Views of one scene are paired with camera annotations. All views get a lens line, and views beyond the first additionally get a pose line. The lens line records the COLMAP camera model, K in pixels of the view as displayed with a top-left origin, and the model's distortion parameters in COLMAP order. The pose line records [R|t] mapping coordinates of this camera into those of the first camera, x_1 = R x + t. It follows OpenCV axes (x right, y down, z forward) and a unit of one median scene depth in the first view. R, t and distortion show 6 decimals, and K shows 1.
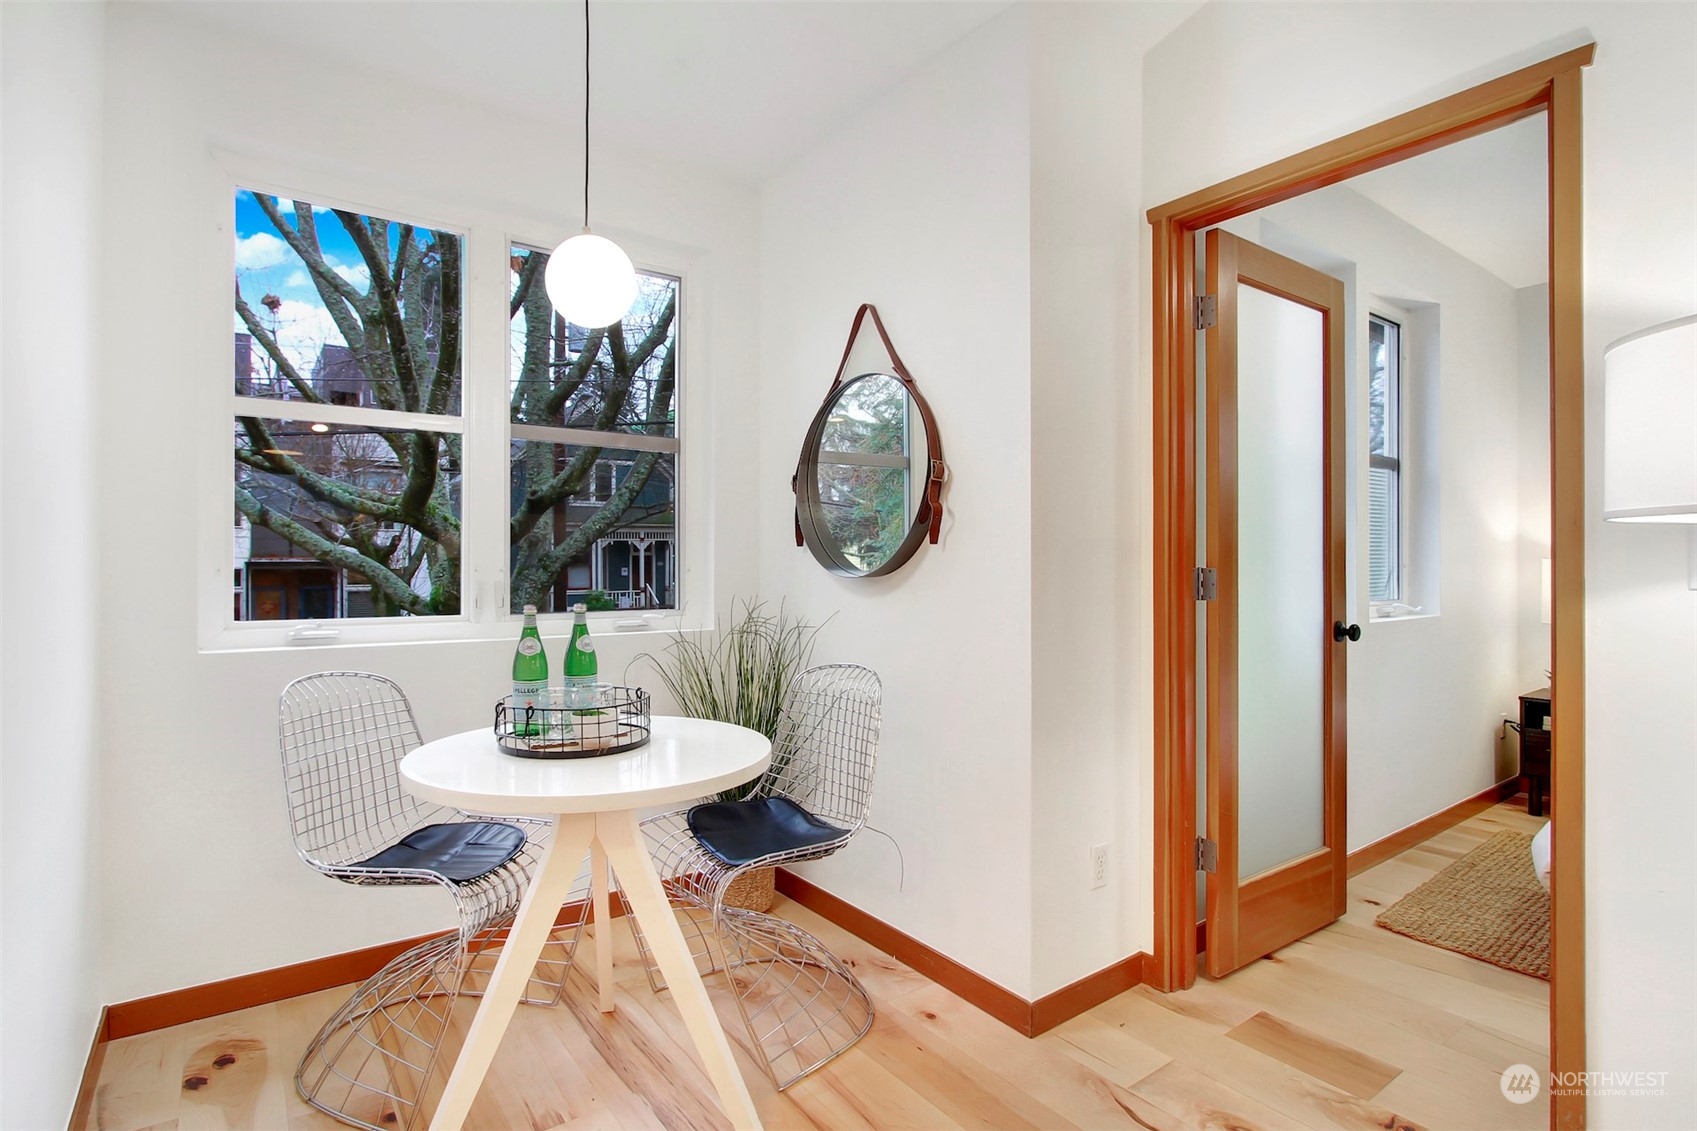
lens RADIAL K [[827.0, 0, 800.4], [0, 827.0, 573.1], [0, 0, 1]] dist [-0.020811, 0.000523]
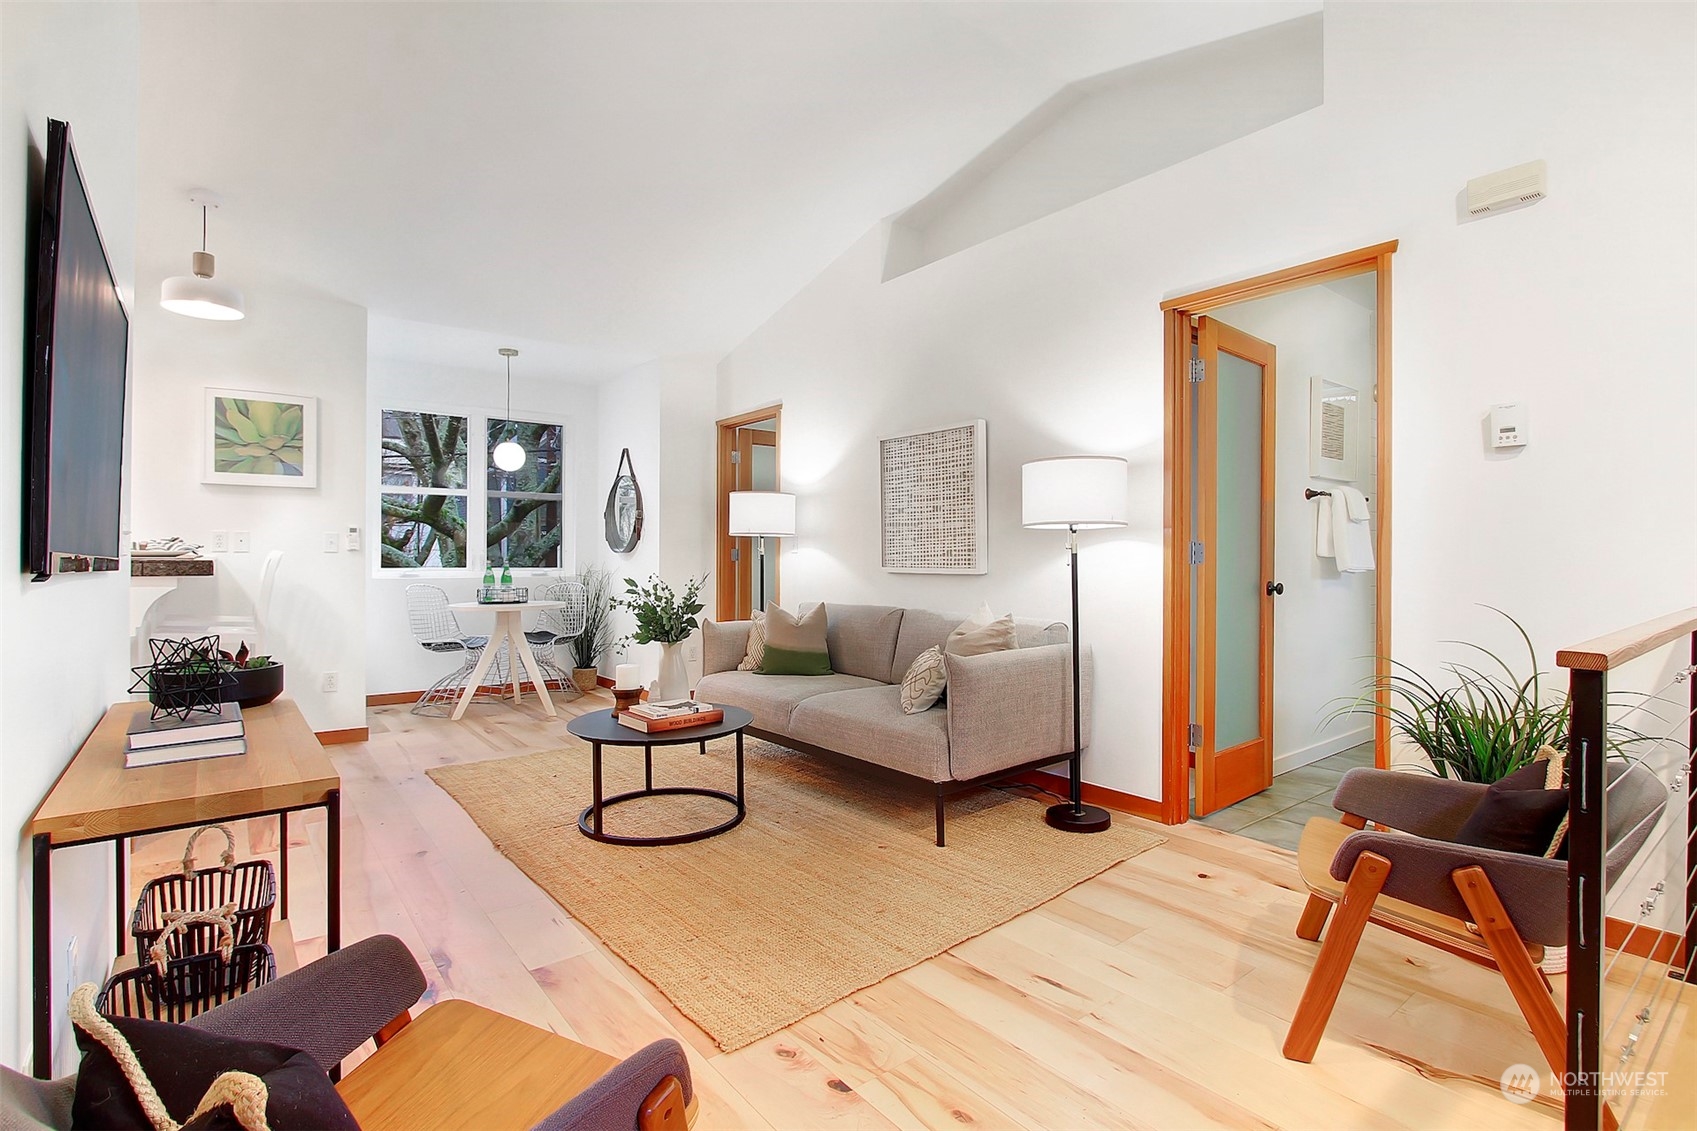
lens RADIAL K [[802.6, 0, 837.4], [0, 802.6, 554.0], [0, 0, 1]] dist [-0.014380, 0.000114]
pose [[0.998962, 0.000445, 0.045547, 0.629460], [0.000164, 0.999911, -0.013358, 0.041595], [-0.045549, 0.013351, 0.998873, -1.544241]]
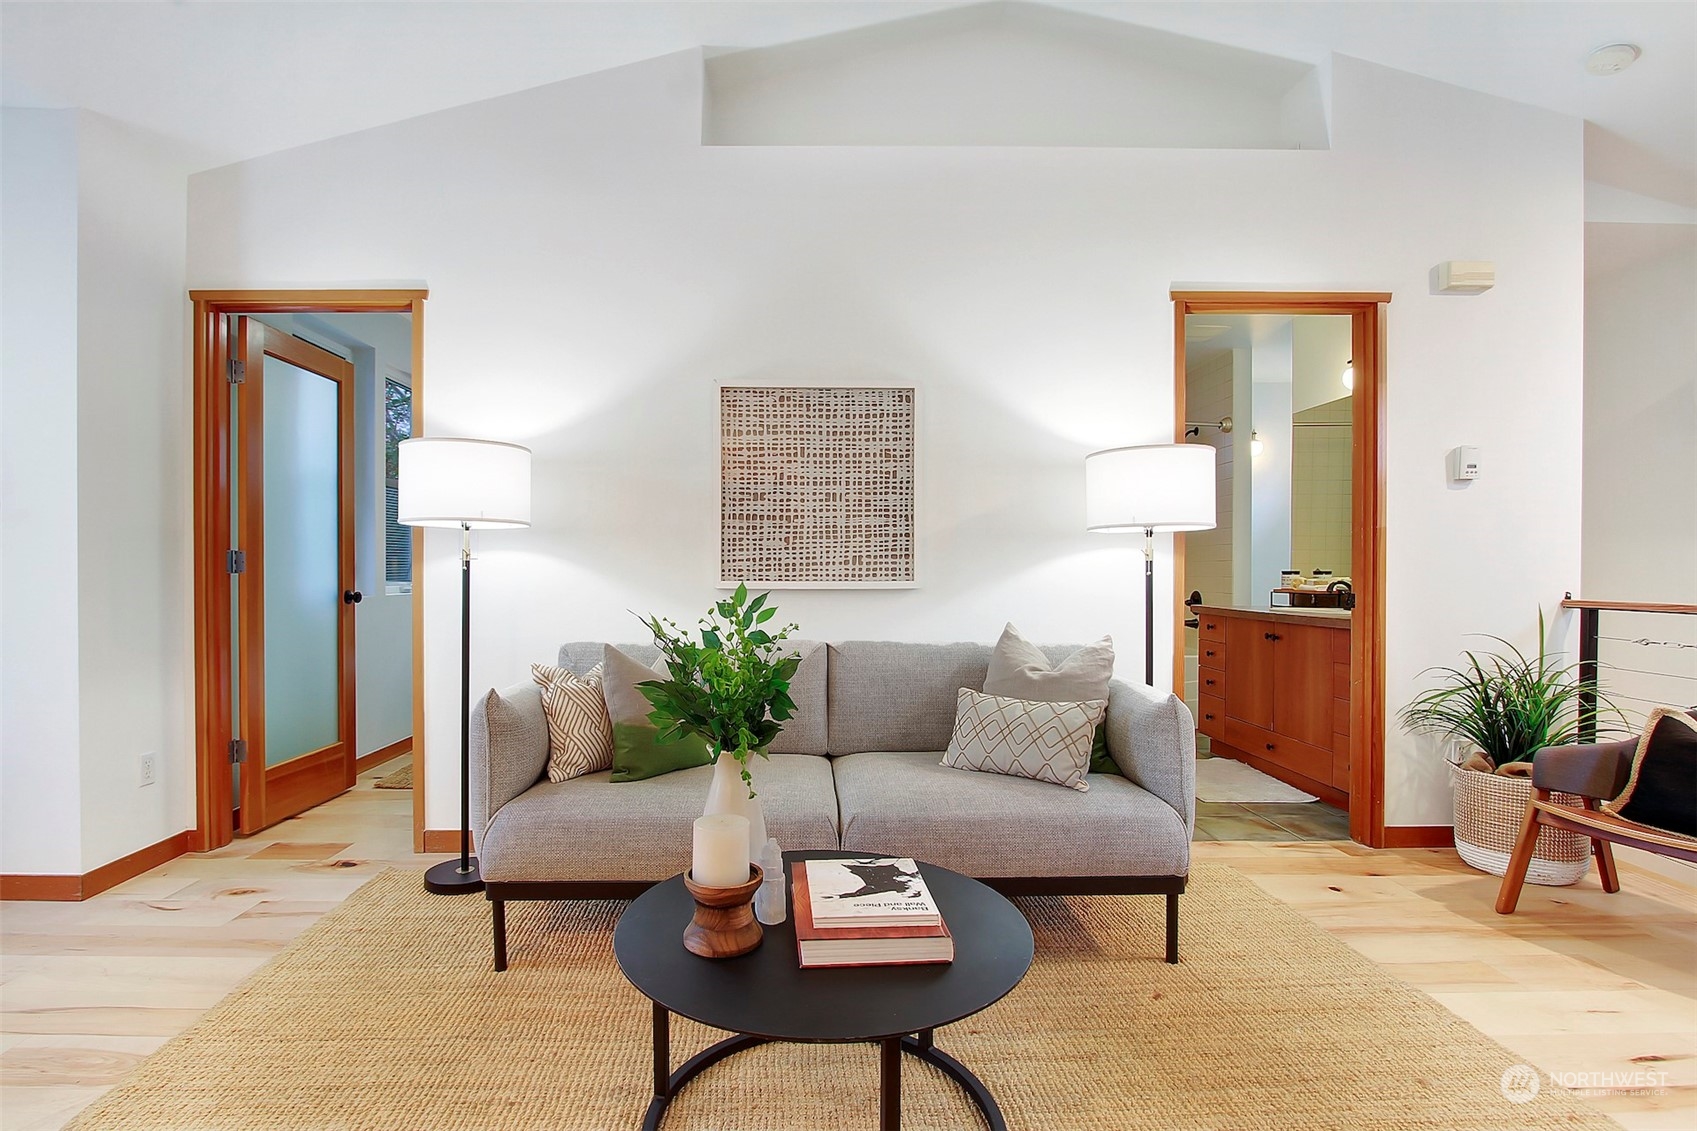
lens RADIAL K [[827.0, 0, 800.4], [0, 827.0, 573.1], [0, 0, 1]] dist [-0.020811, 0.000523]
pose [[0.572747, -0.002376, 0.819729, -0.101725], [0.007664, 0.999968, -0.002456, 0.039593], [-0.819697, 0.007689, 0.572746, -0.557236]]
